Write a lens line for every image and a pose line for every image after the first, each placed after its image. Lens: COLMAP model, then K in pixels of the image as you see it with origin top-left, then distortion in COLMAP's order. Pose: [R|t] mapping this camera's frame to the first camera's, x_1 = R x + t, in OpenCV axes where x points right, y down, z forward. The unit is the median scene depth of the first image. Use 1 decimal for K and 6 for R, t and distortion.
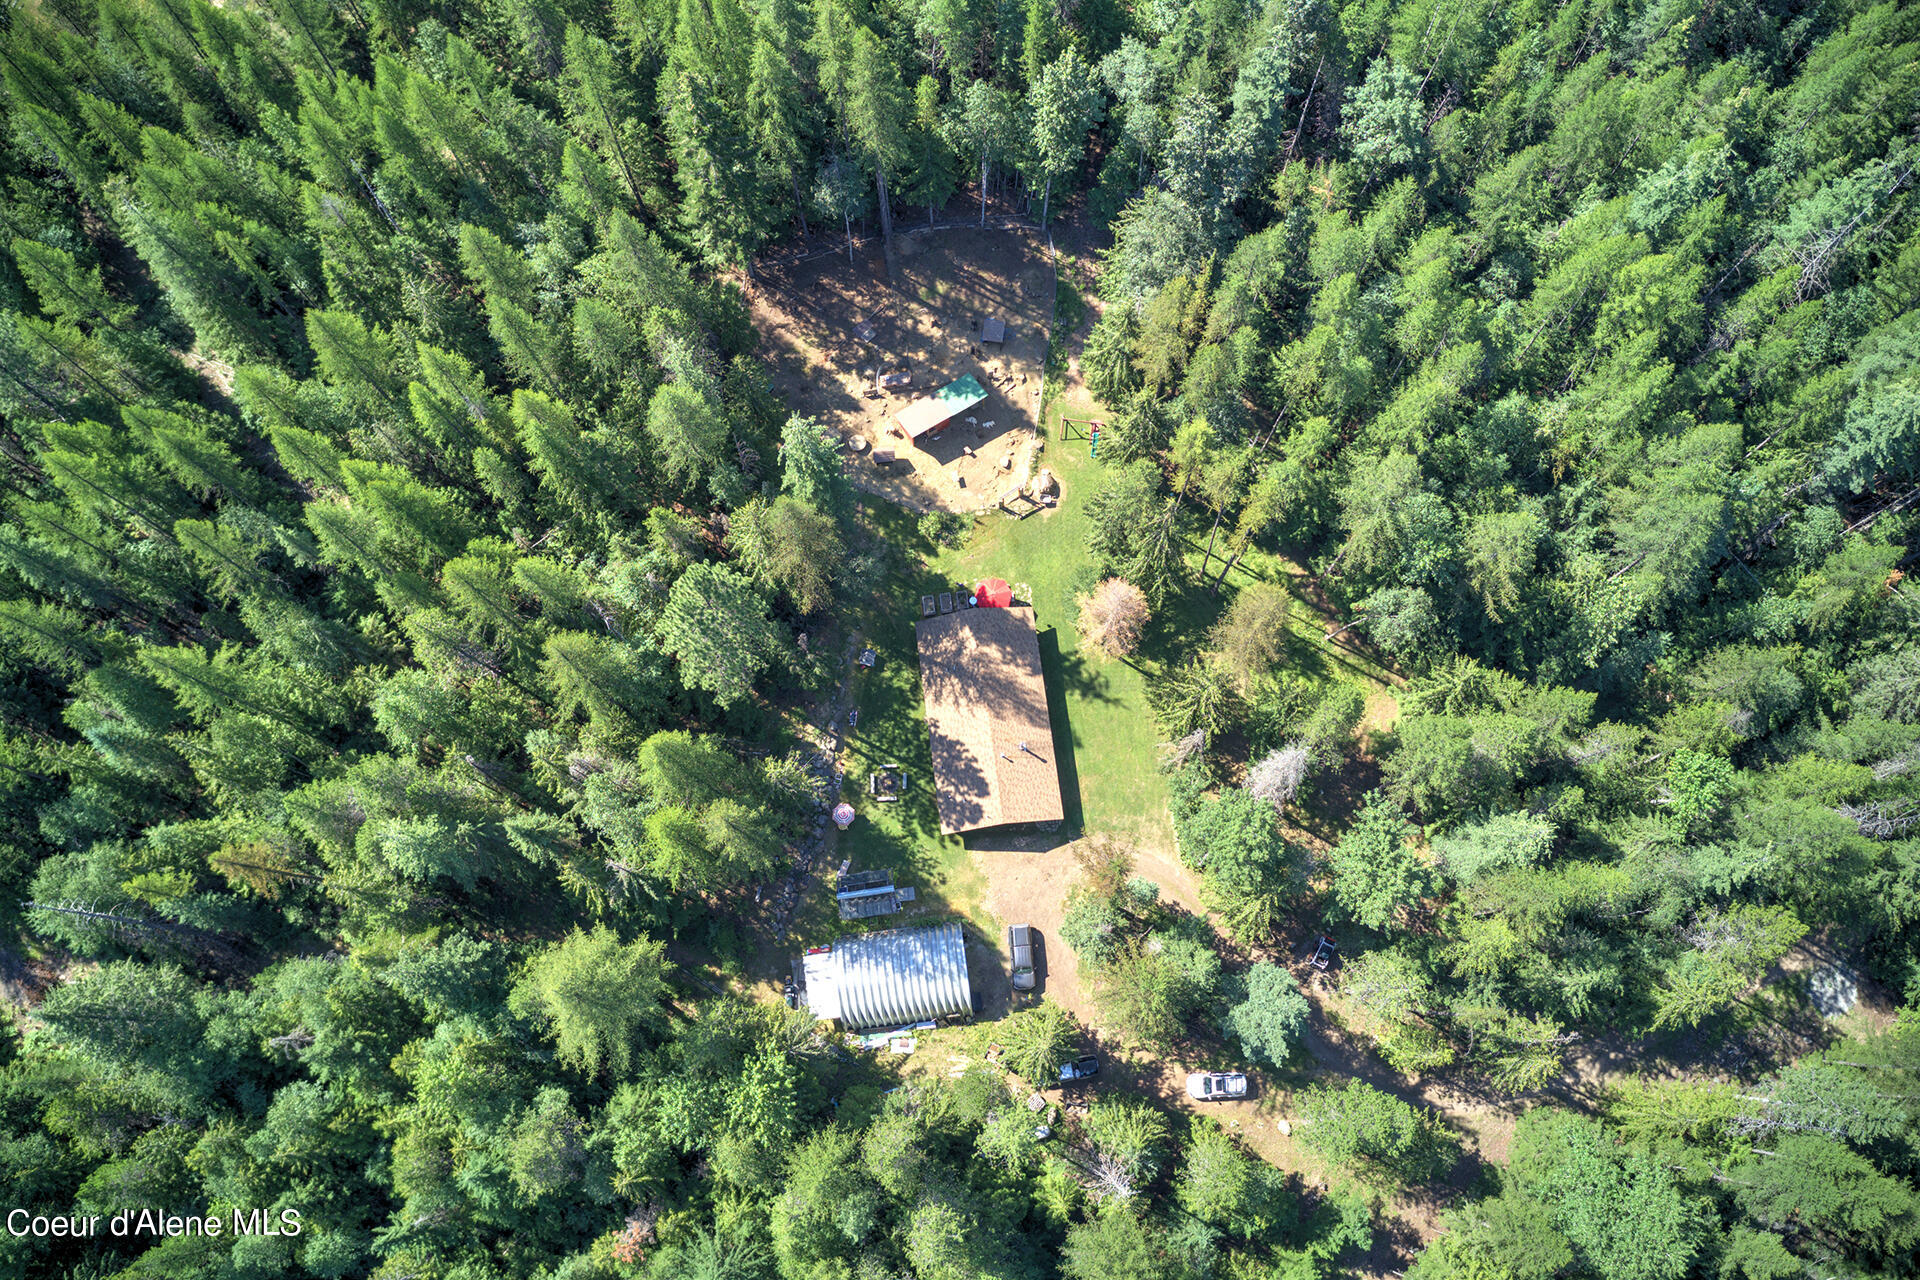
lens RADIAL K [[1524.3, 0, 960.7], [0, 1524.3, 641.9], [0, 0, 1]] dist [-0.199476, 0.026725]
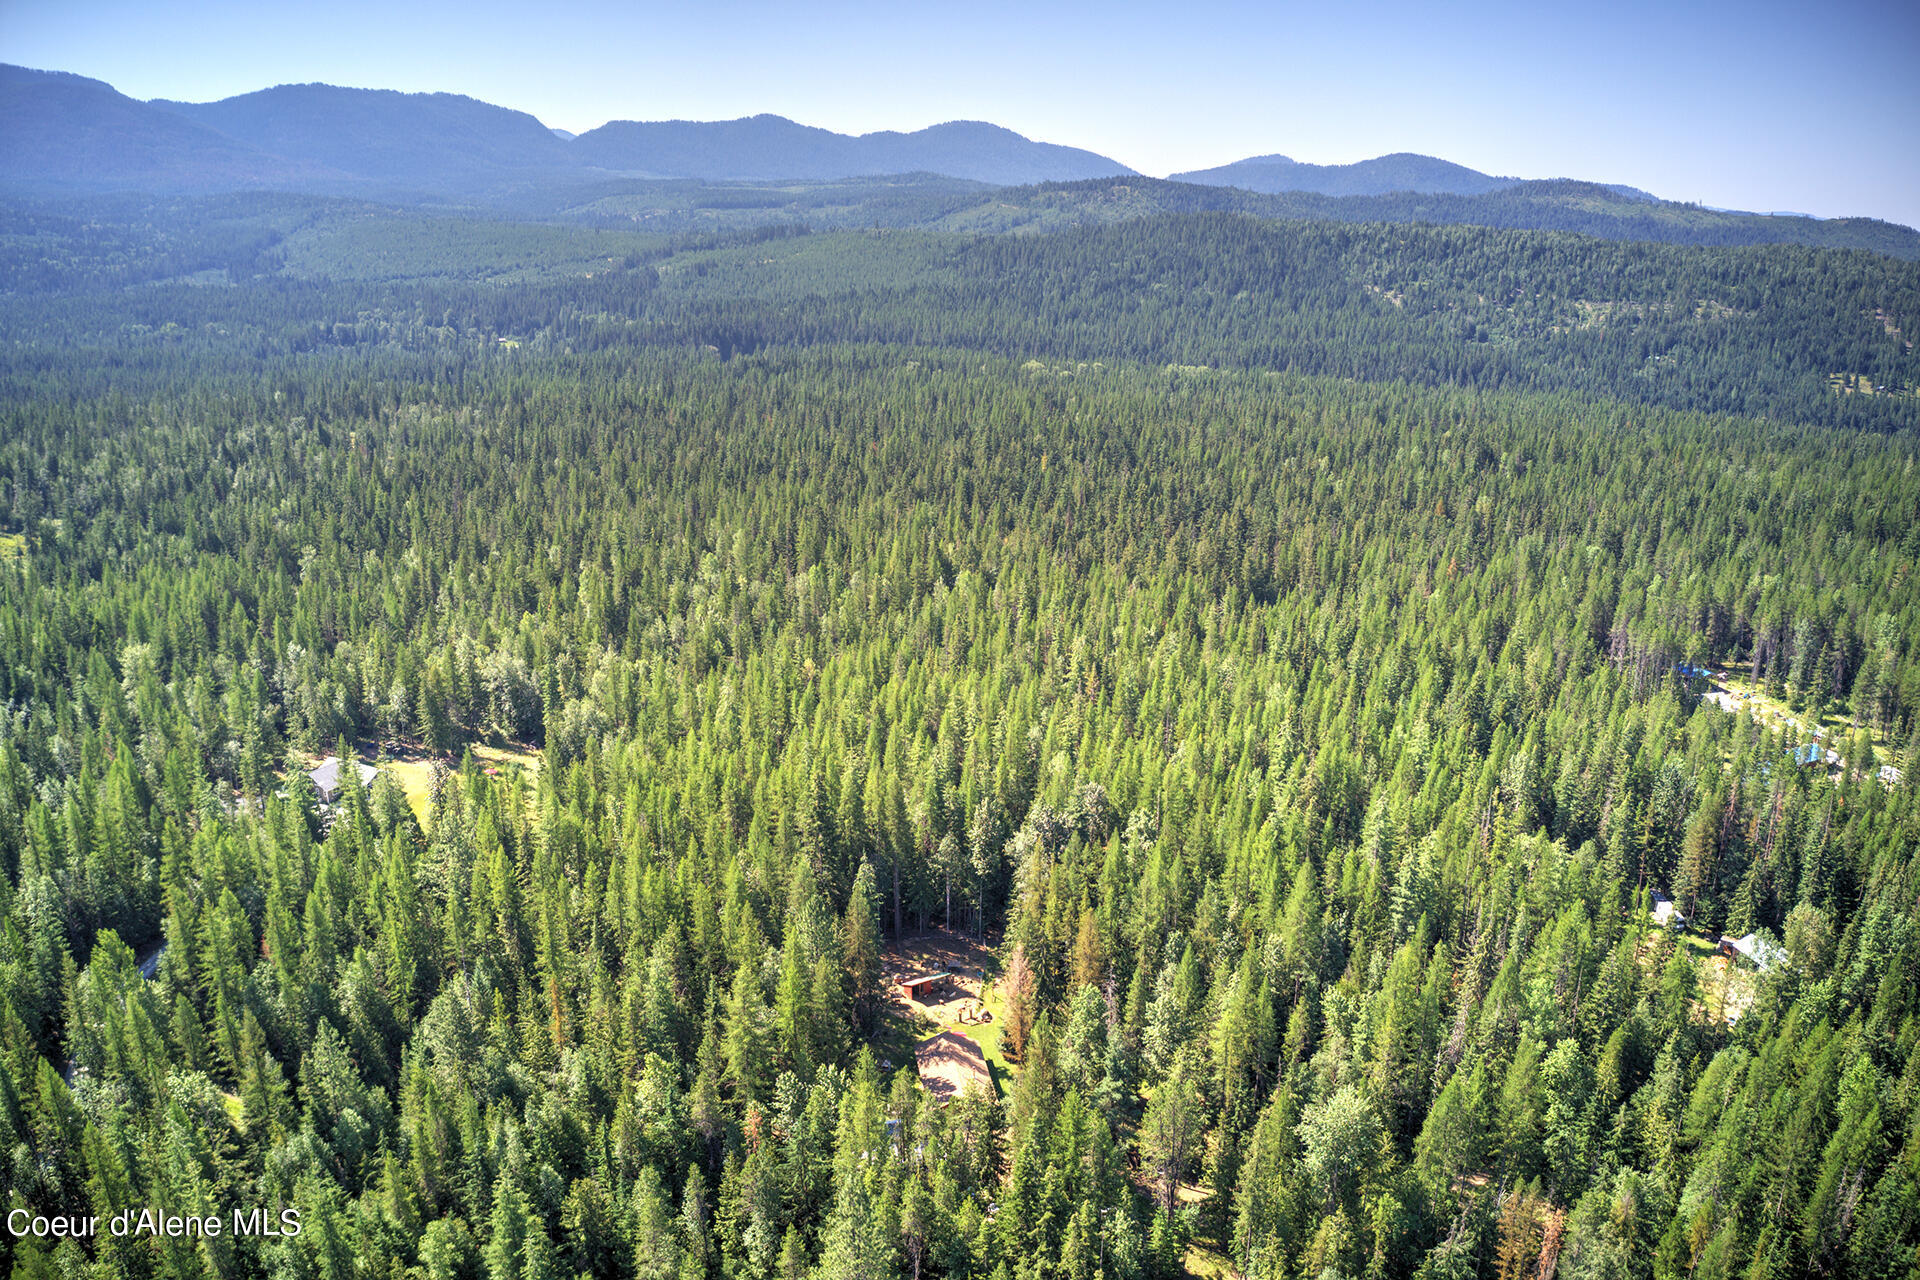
lens RADIAL K [[1524.3, 0, 971.7], [0, 1524.3, 635.8], [0, 0, 1]] dist [-0.199476, 0.026725]
pose [[0.999376, 0.002260, 0.035247, -0.024341], [0.029235, 0.507047, -0.861422, 1.254334], [-0.019819, 0.861915, 0.506665, -0.310881]]
